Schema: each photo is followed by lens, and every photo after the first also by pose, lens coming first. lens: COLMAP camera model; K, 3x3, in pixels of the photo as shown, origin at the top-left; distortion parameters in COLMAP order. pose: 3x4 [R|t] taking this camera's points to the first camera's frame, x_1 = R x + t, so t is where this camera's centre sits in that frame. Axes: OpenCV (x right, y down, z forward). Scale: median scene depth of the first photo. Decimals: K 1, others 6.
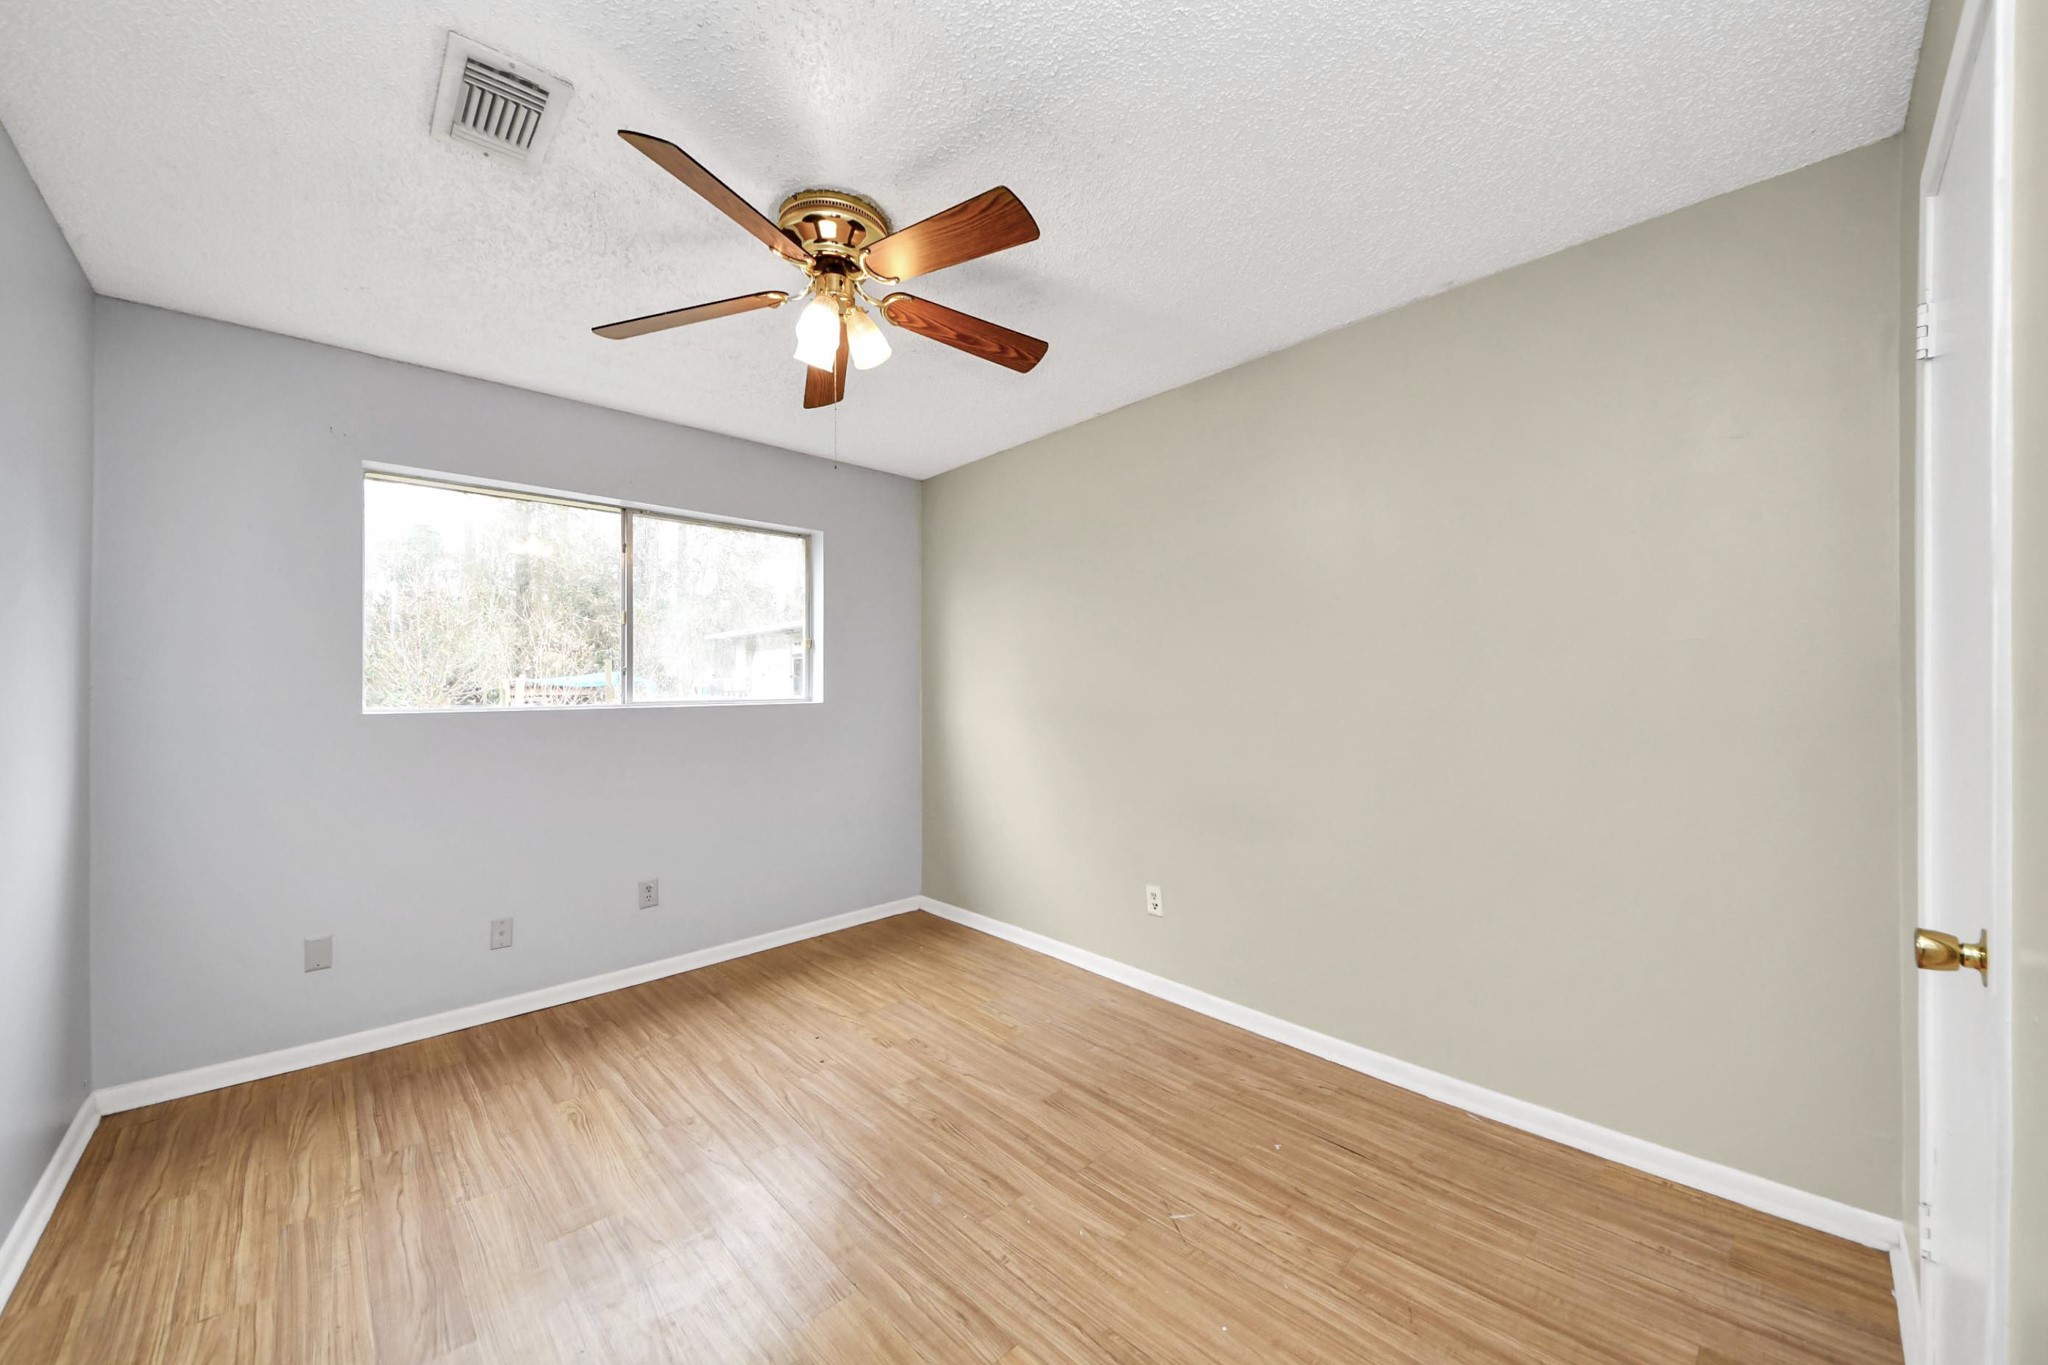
lens RADIAL K [[839.7, 0, 1029.8], [0, 839.7, 672.2], [0, 0, 1]] dist [-0.011565, -0.000243]
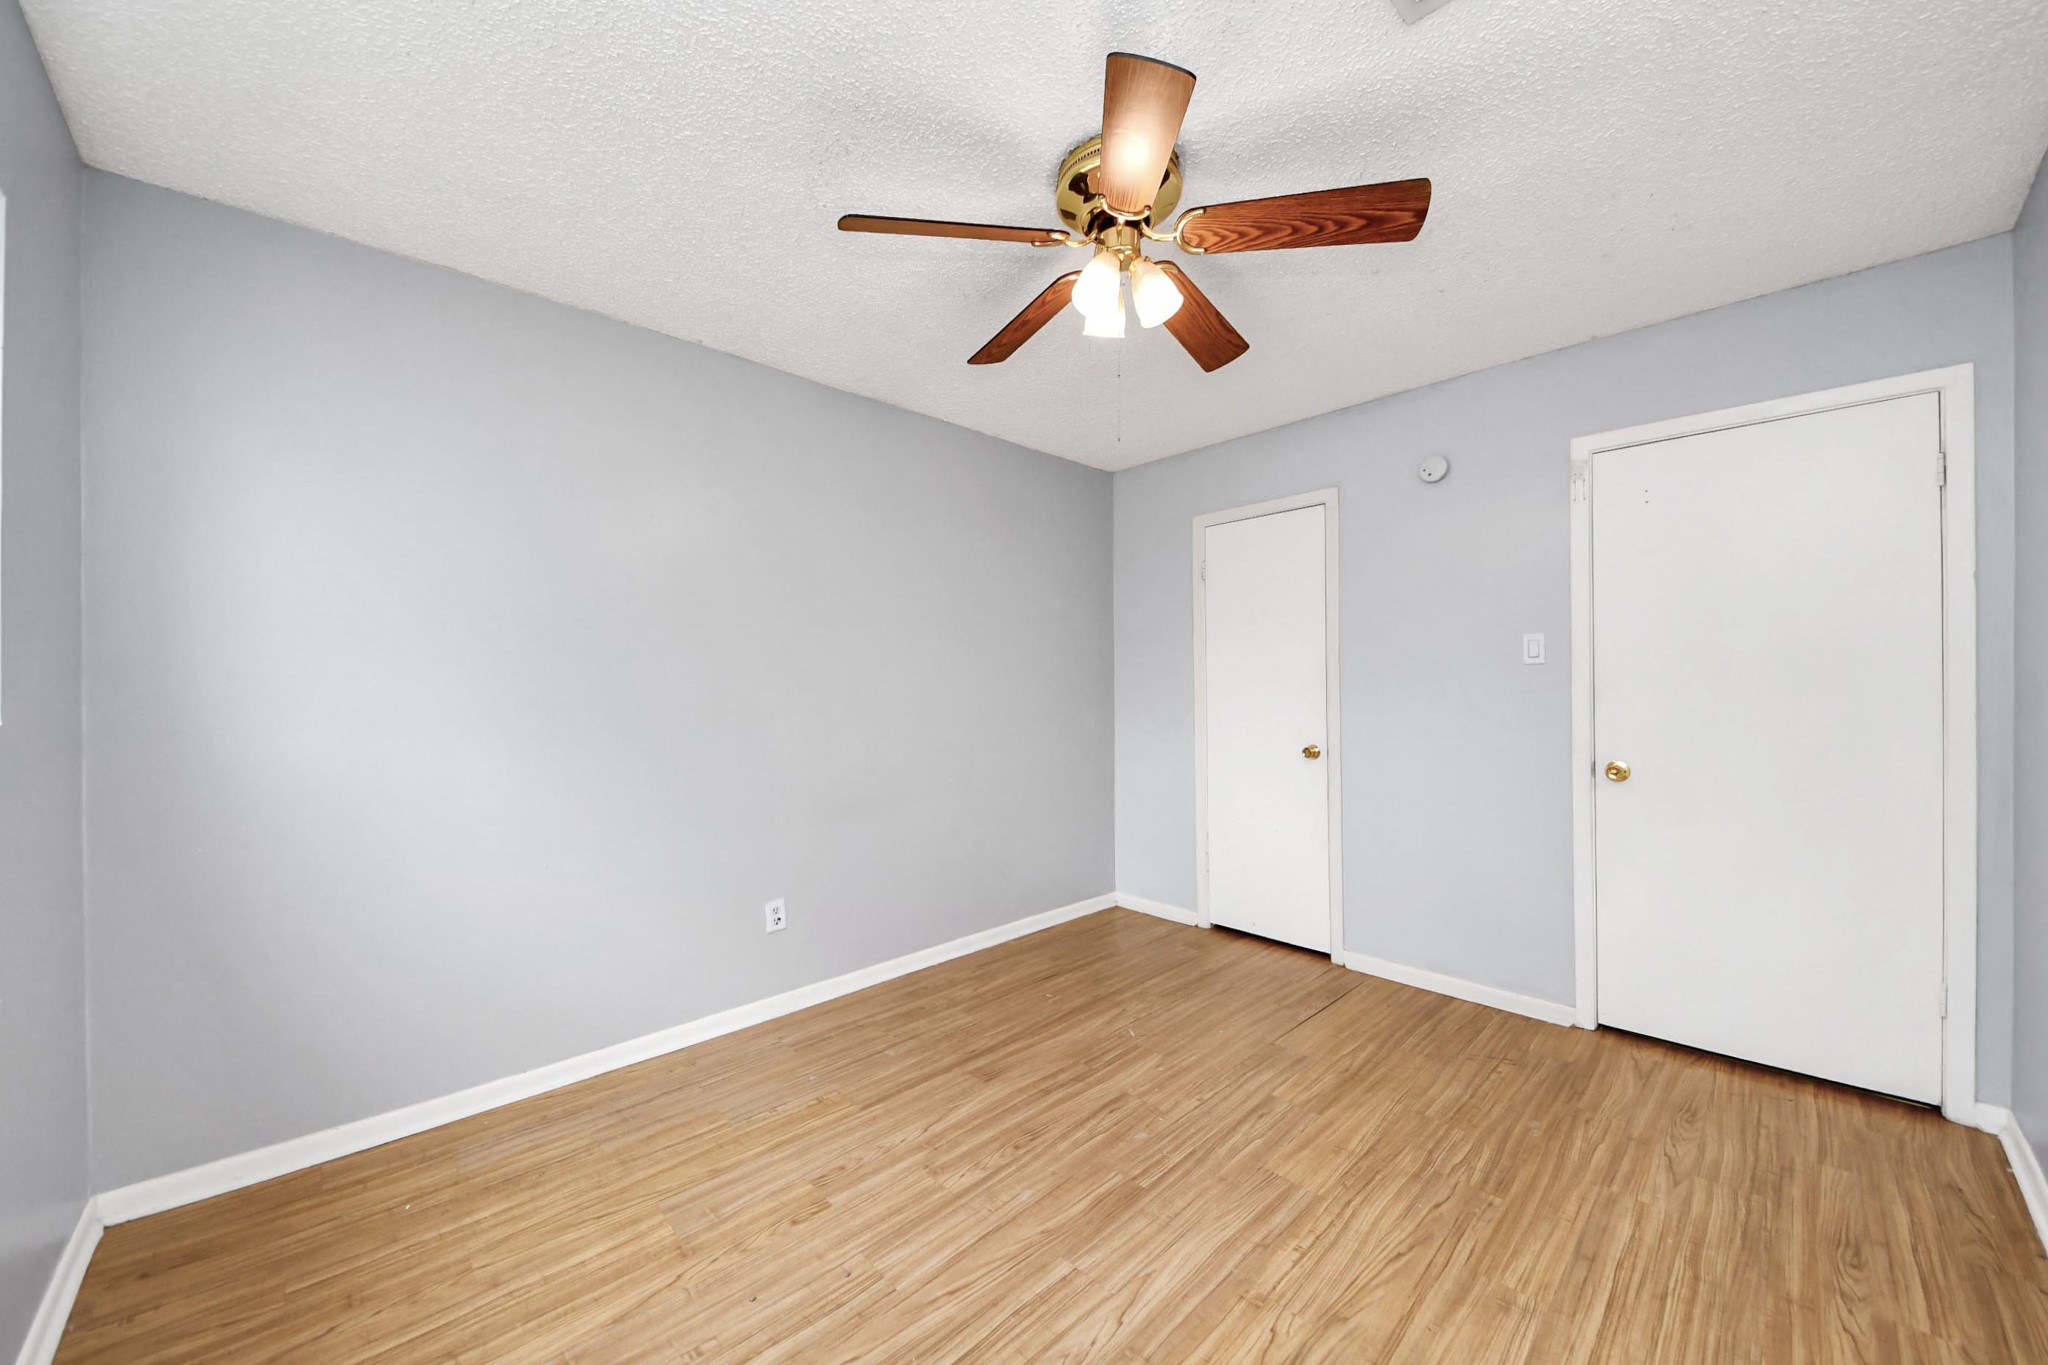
lens RADIAL K [[764.3, 0, 1023.7], [0, 764.3, 676.1], [0, 0, 1]] dist [0.000476, -0.007141]
pose [[-0.045290, 0.002043, 0.998972, -0.932323], [0.004400, 0.999989, -0.001846, 0.009800], [-0.998964, 0.004312, -0.045298, 0.990018]]
